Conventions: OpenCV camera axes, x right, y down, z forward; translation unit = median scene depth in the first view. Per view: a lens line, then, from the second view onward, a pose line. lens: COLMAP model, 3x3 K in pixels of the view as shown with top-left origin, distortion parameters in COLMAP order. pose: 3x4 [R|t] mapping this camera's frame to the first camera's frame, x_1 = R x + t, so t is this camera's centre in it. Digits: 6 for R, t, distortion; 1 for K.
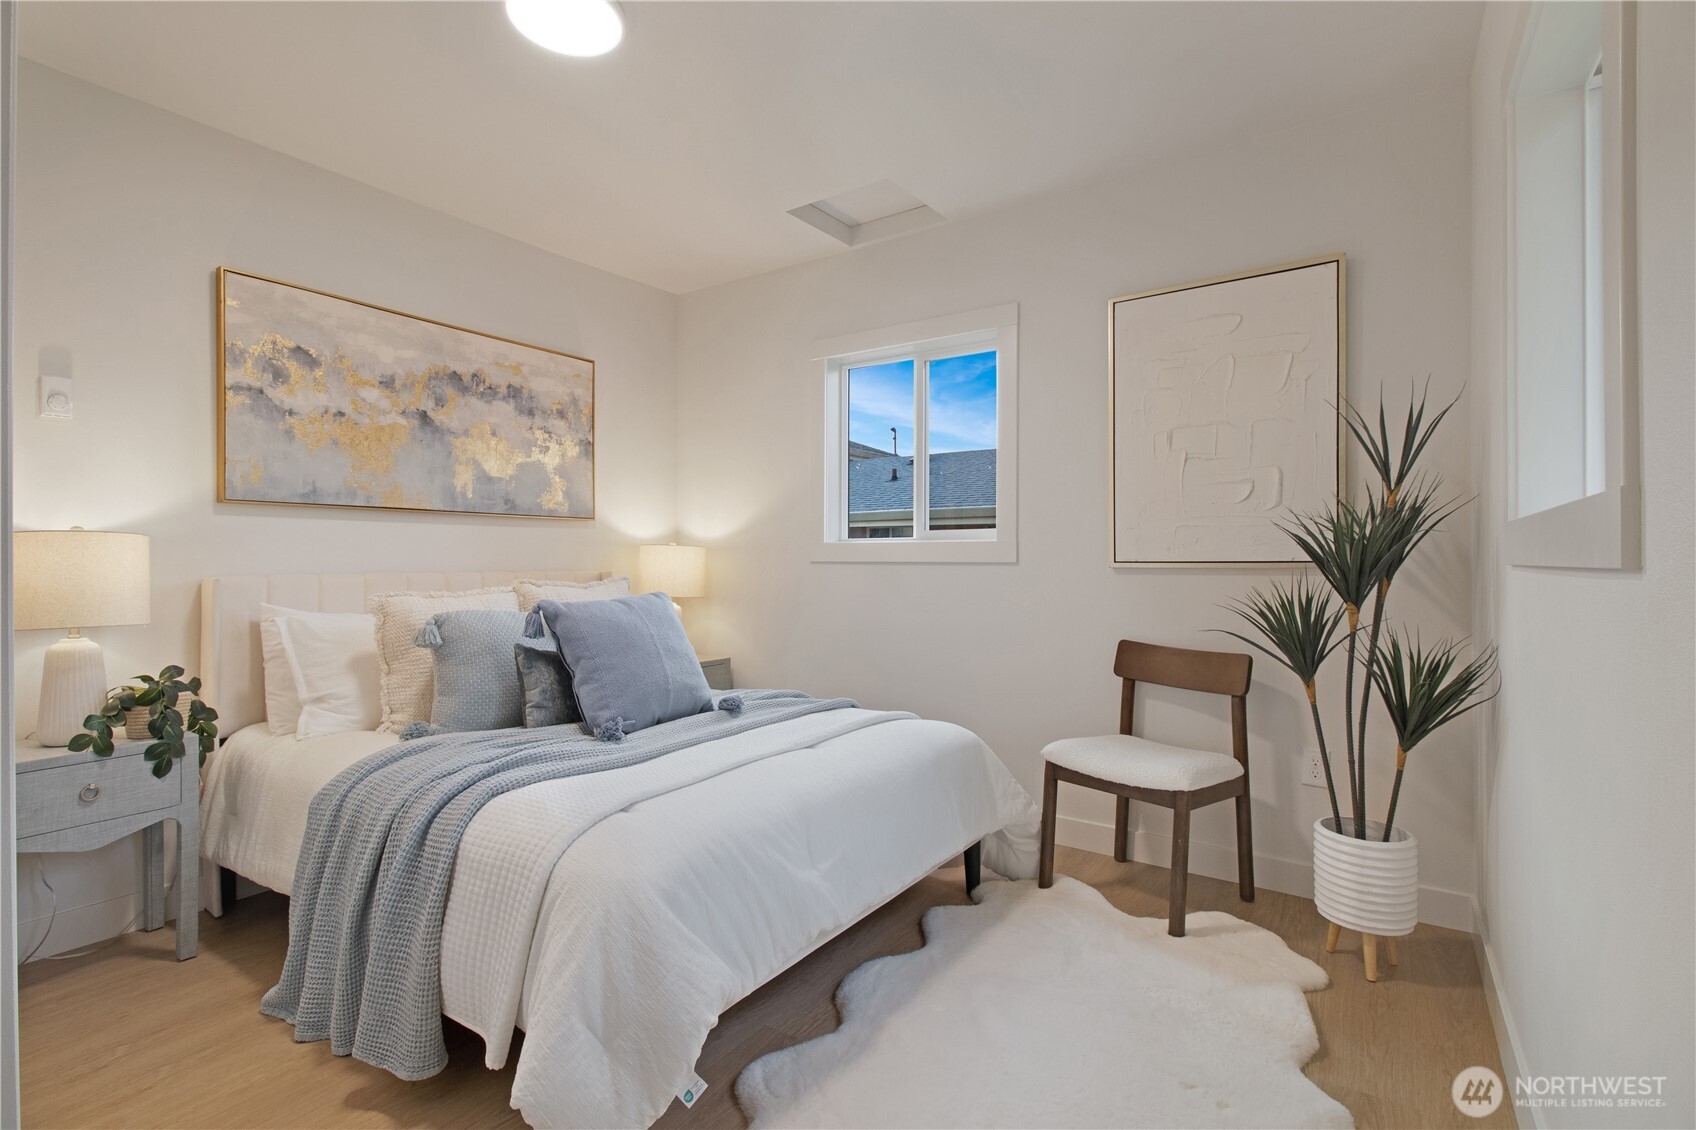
lens RADIAL K [[781.5, 0, 846.4], [0, 781.5, 528.9], [0, 0, 1]] dist [-0.000751, -0.014572]
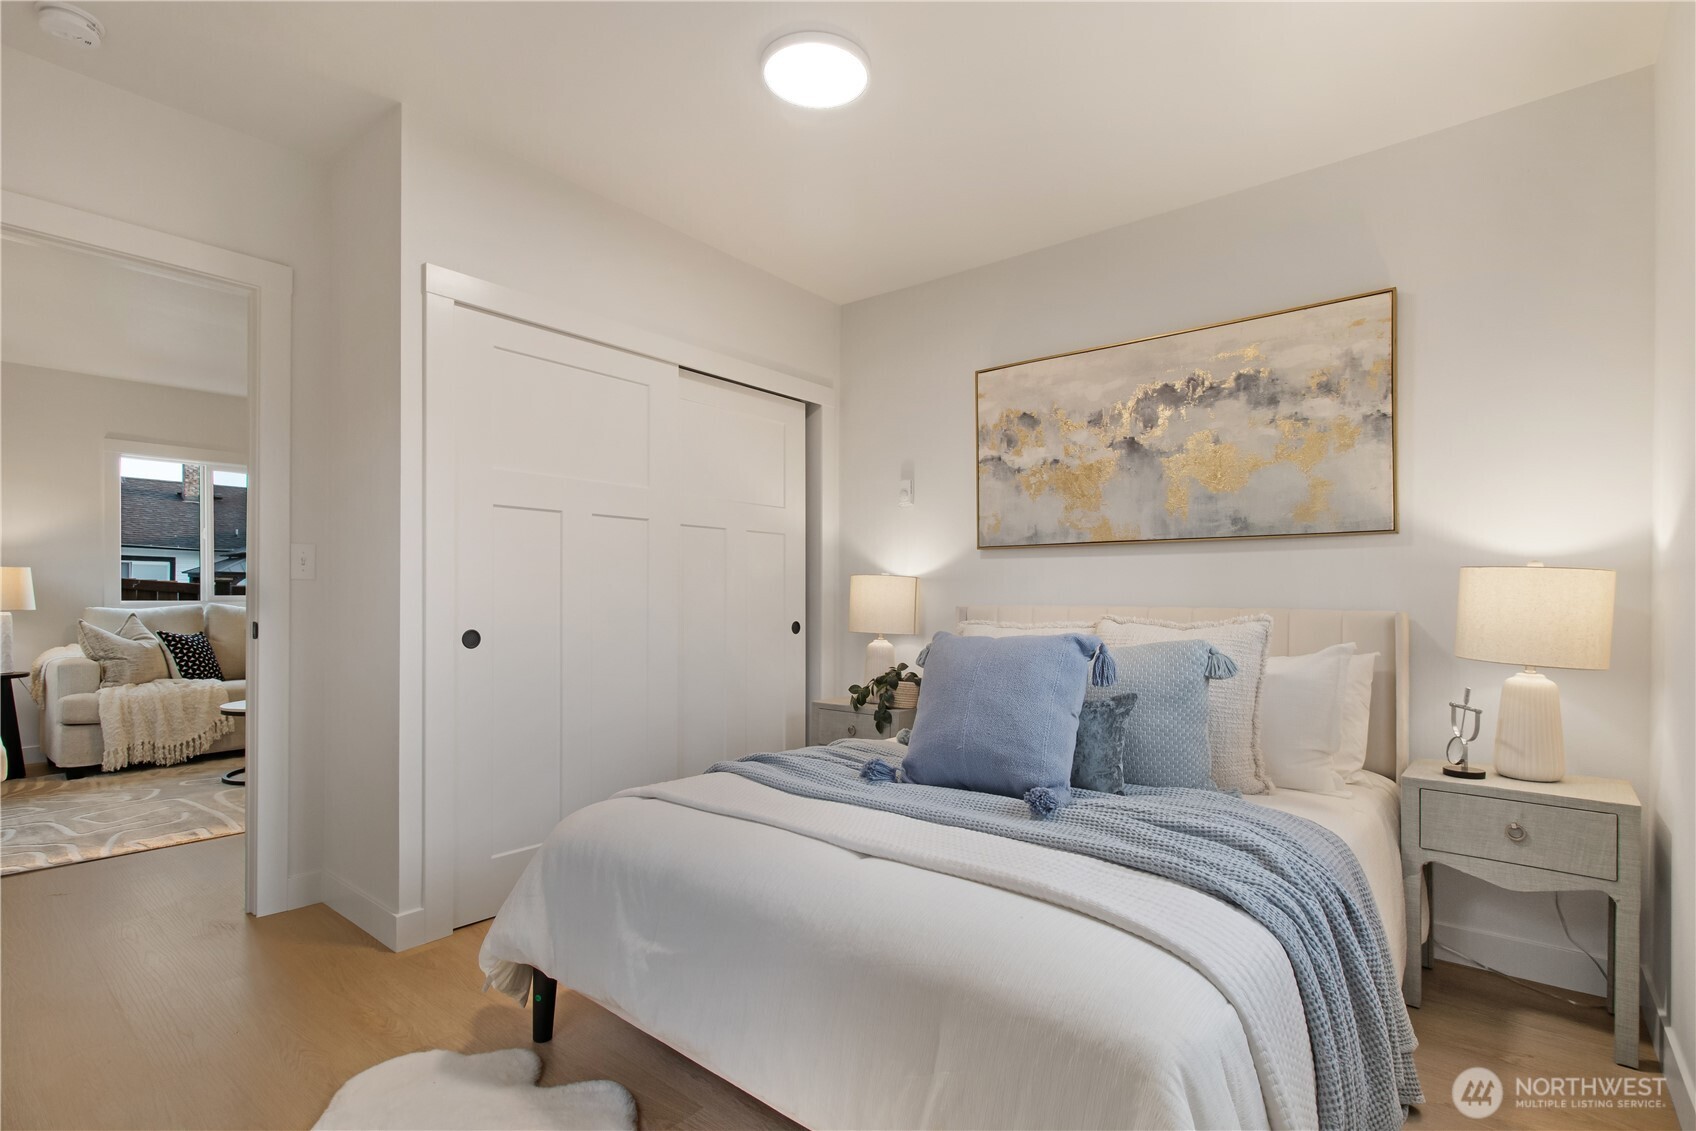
lens RADIAL K [[795.9, 0, 847.4], [0, 795.9, 584.6], [0, 0, 1]] dist [-0.000034, -0.015568]
pose [[-0.100950, -0.019964, -0.994691, 0.469082], [0.031047, 0.999248, -0.023206, 0.041179], [0.994407, -0.033225, -0.100254, 0.762146]]
